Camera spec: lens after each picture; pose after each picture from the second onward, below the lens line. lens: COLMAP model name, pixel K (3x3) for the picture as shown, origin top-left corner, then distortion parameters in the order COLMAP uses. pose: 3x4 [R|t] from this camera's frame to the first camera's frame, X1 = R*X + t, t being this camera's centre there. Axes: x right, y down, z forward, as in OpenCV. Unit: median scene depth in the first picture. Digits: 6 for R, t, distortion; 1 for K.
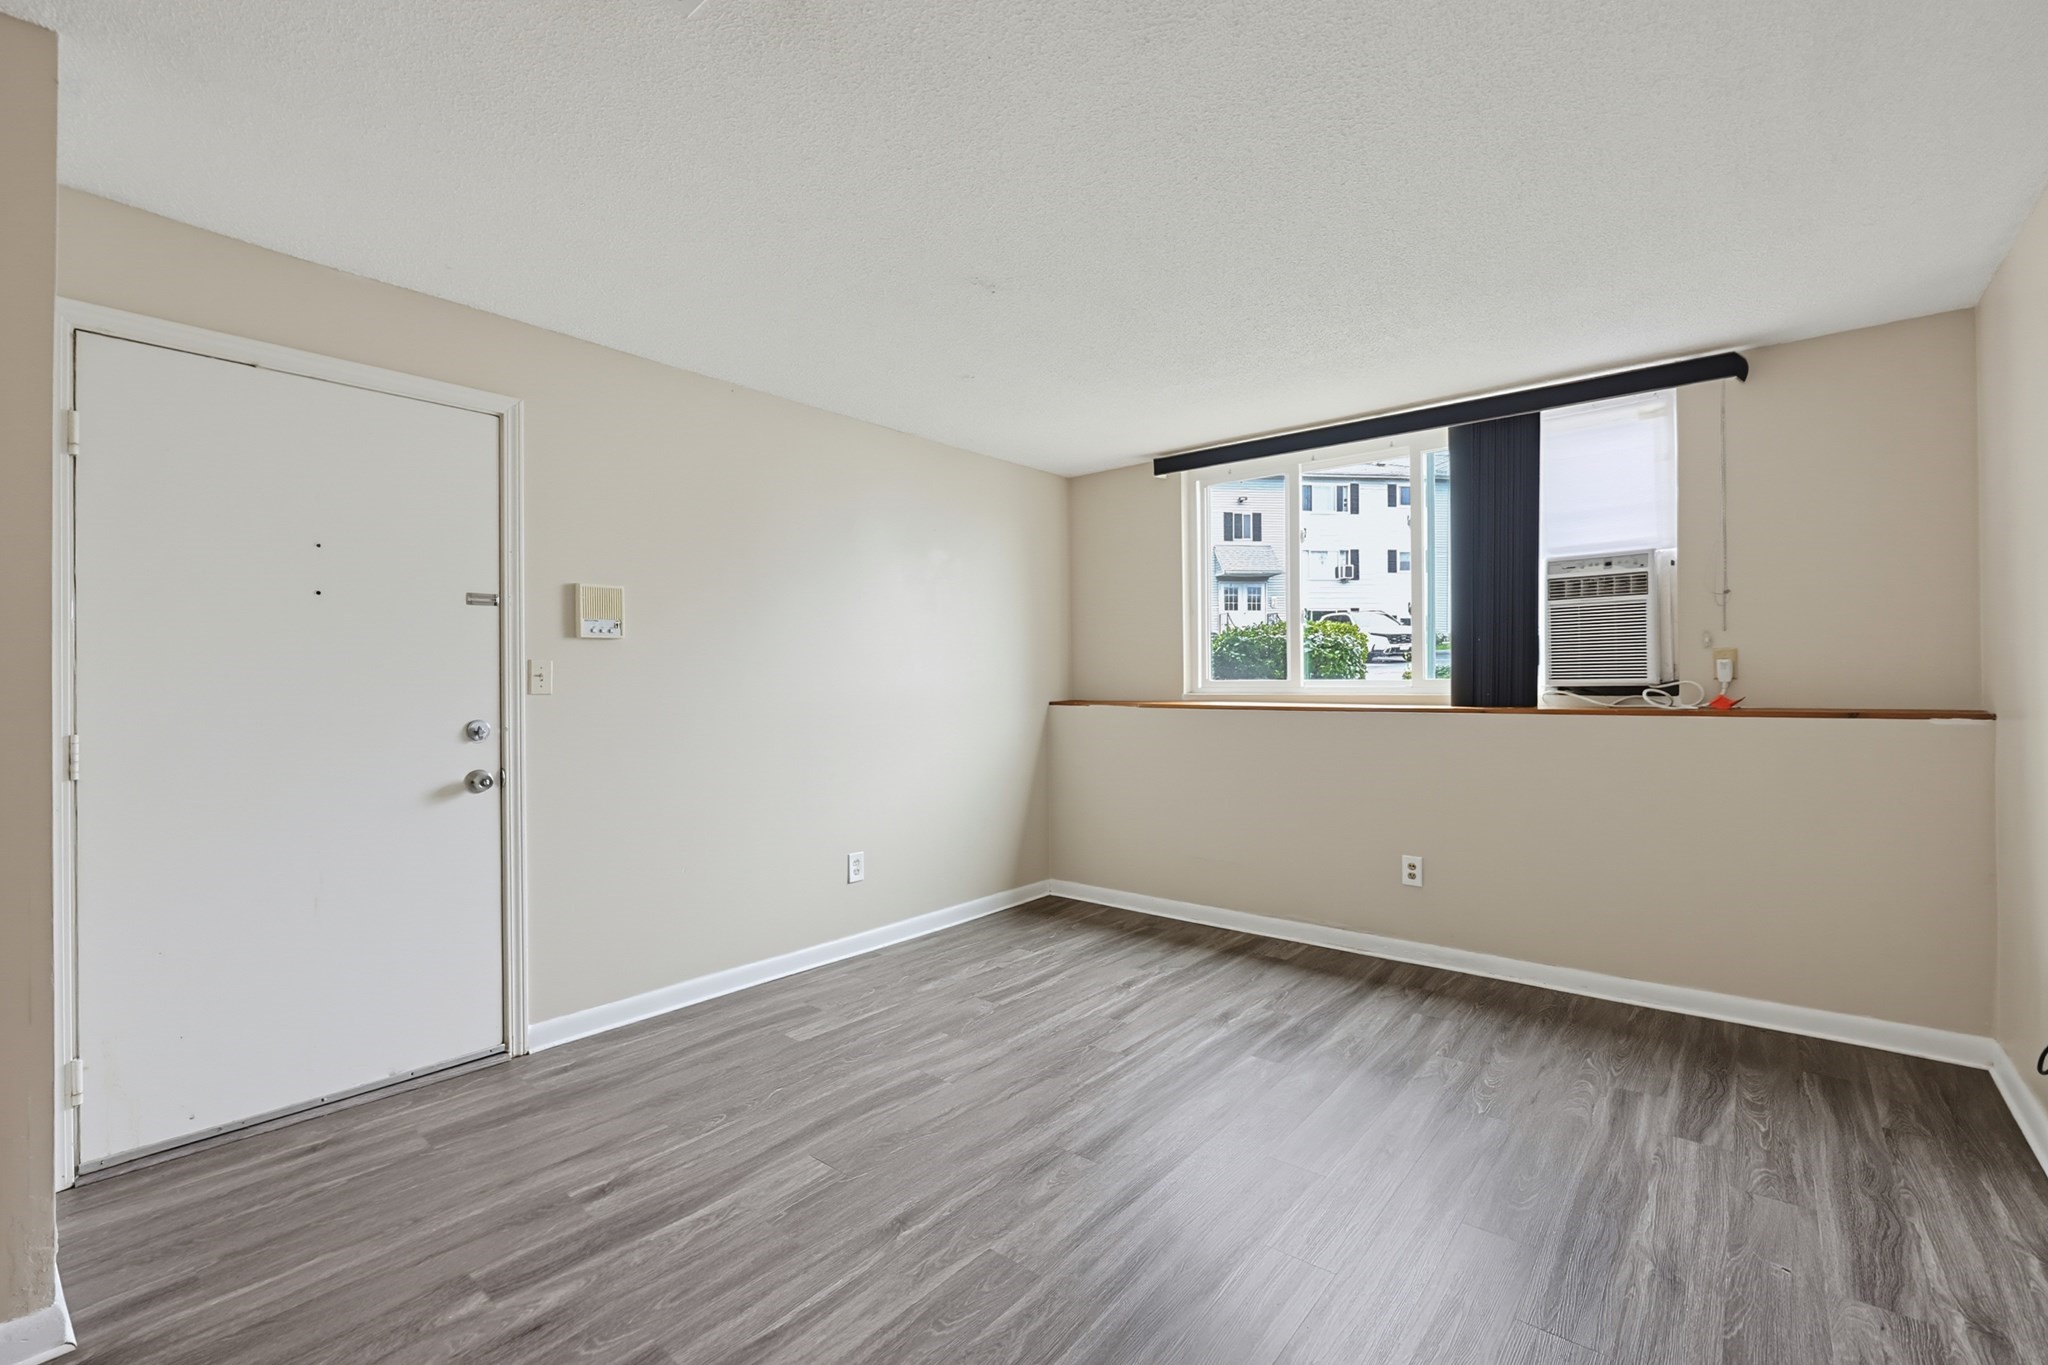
lens RADIAL K [[890.6, 0, 1024.0], [0, 890.6, 682.5], [0, 0, 1]] dist [0.000018, 0.000149]
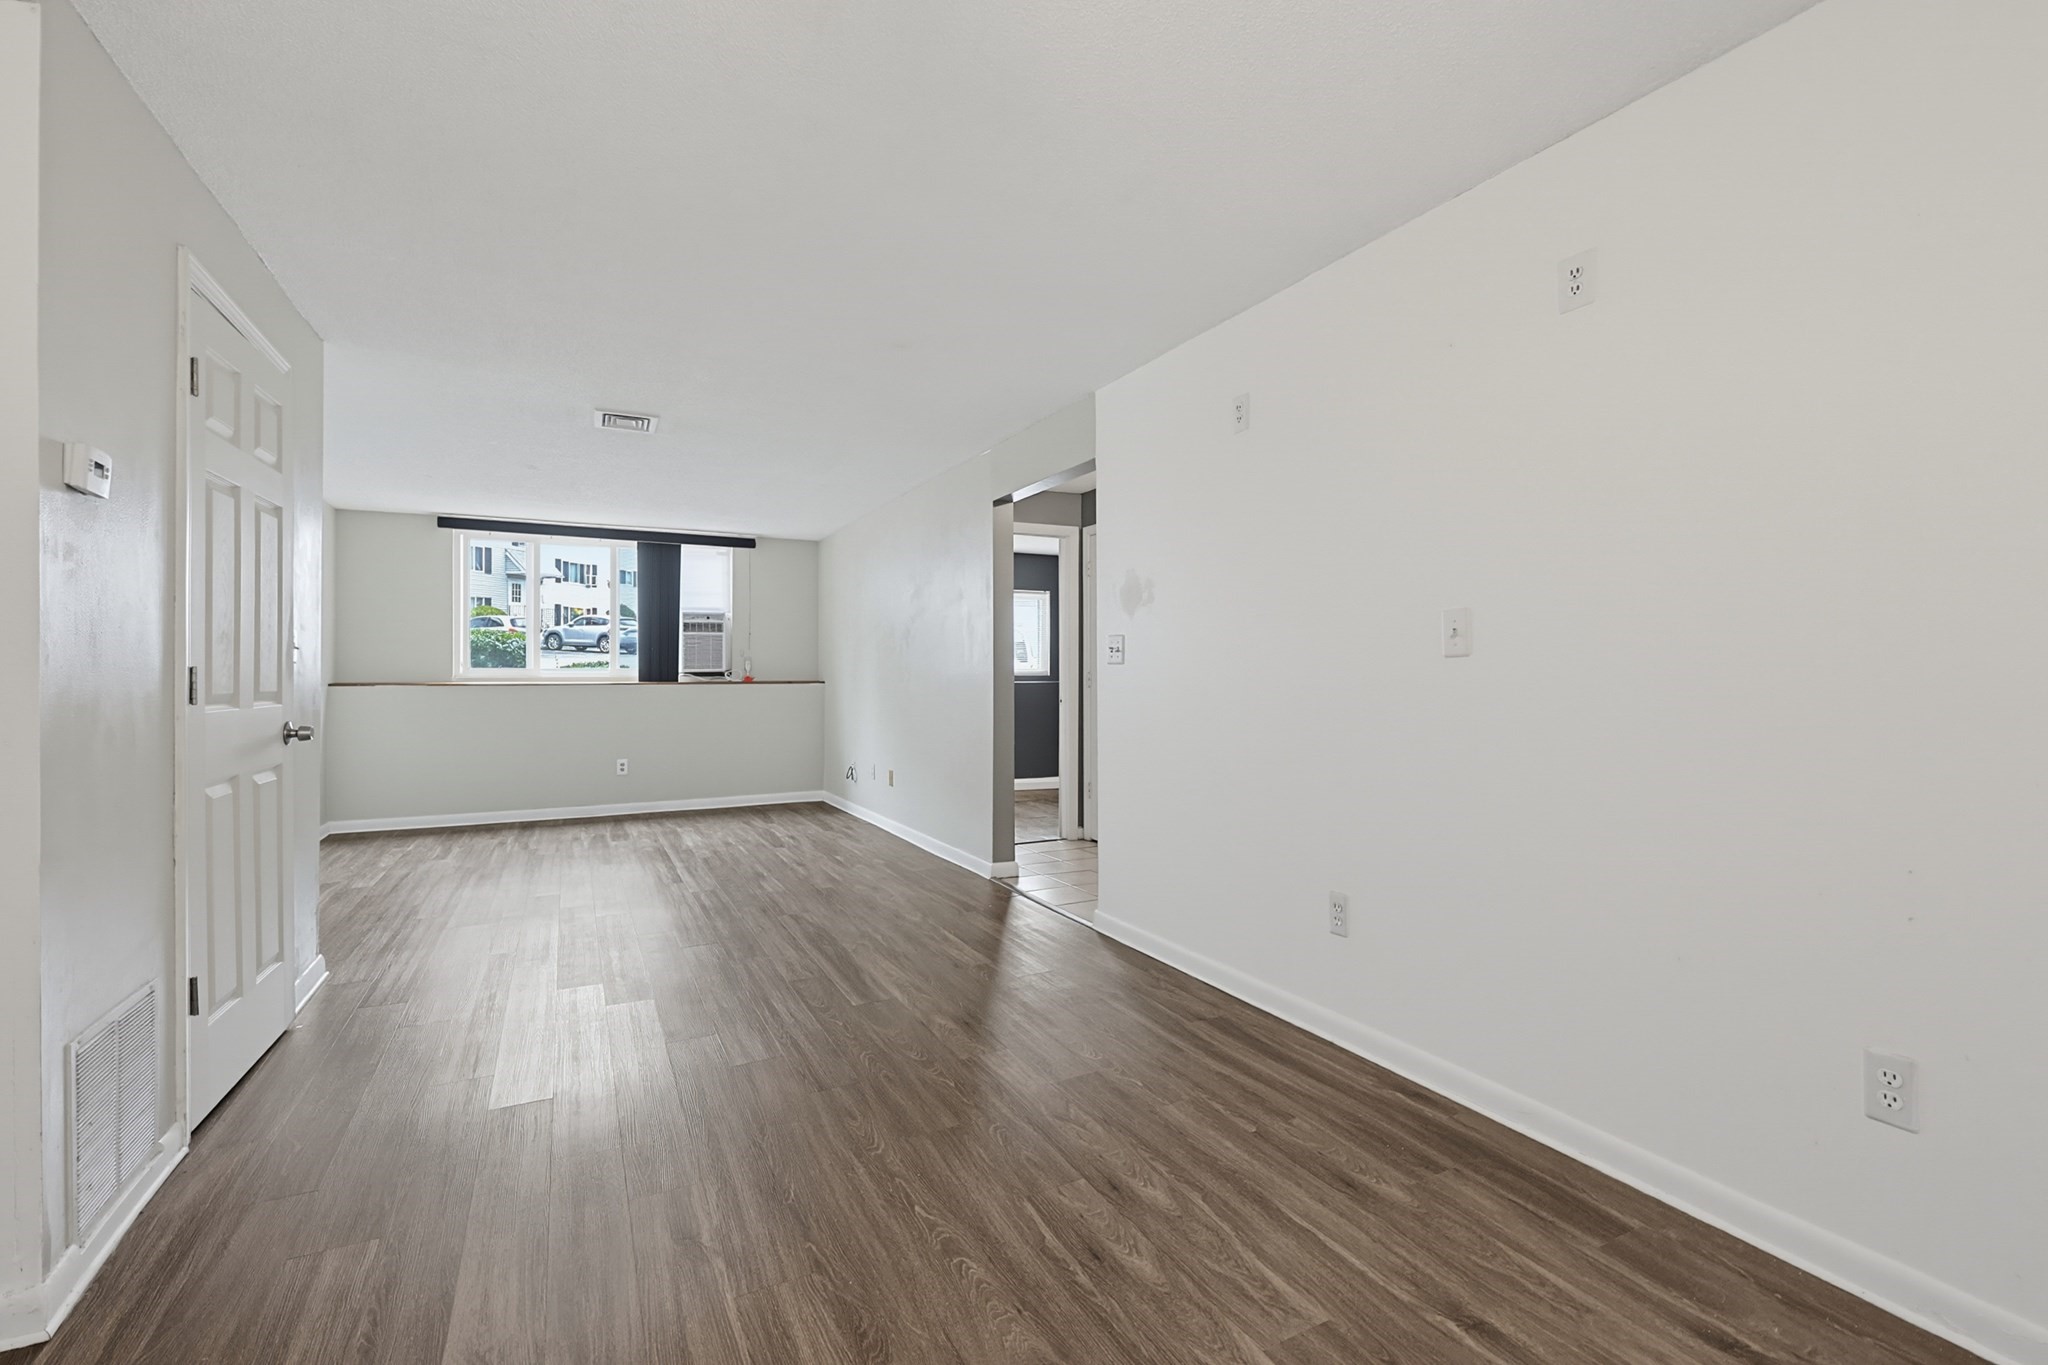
lens RADIAL K [[901.1, 0, 998.7], [0, 901.1, 679.4], [0, 0, 1]] dist [-0.003726, -0.000223]
pose [[0.421937, 0.001588, 0.906624, -1.154139], [0.000837, 0.999997, -0.002141, 0.029802], [-0.906625, 0.001662, 0.421935, -0.663137]]
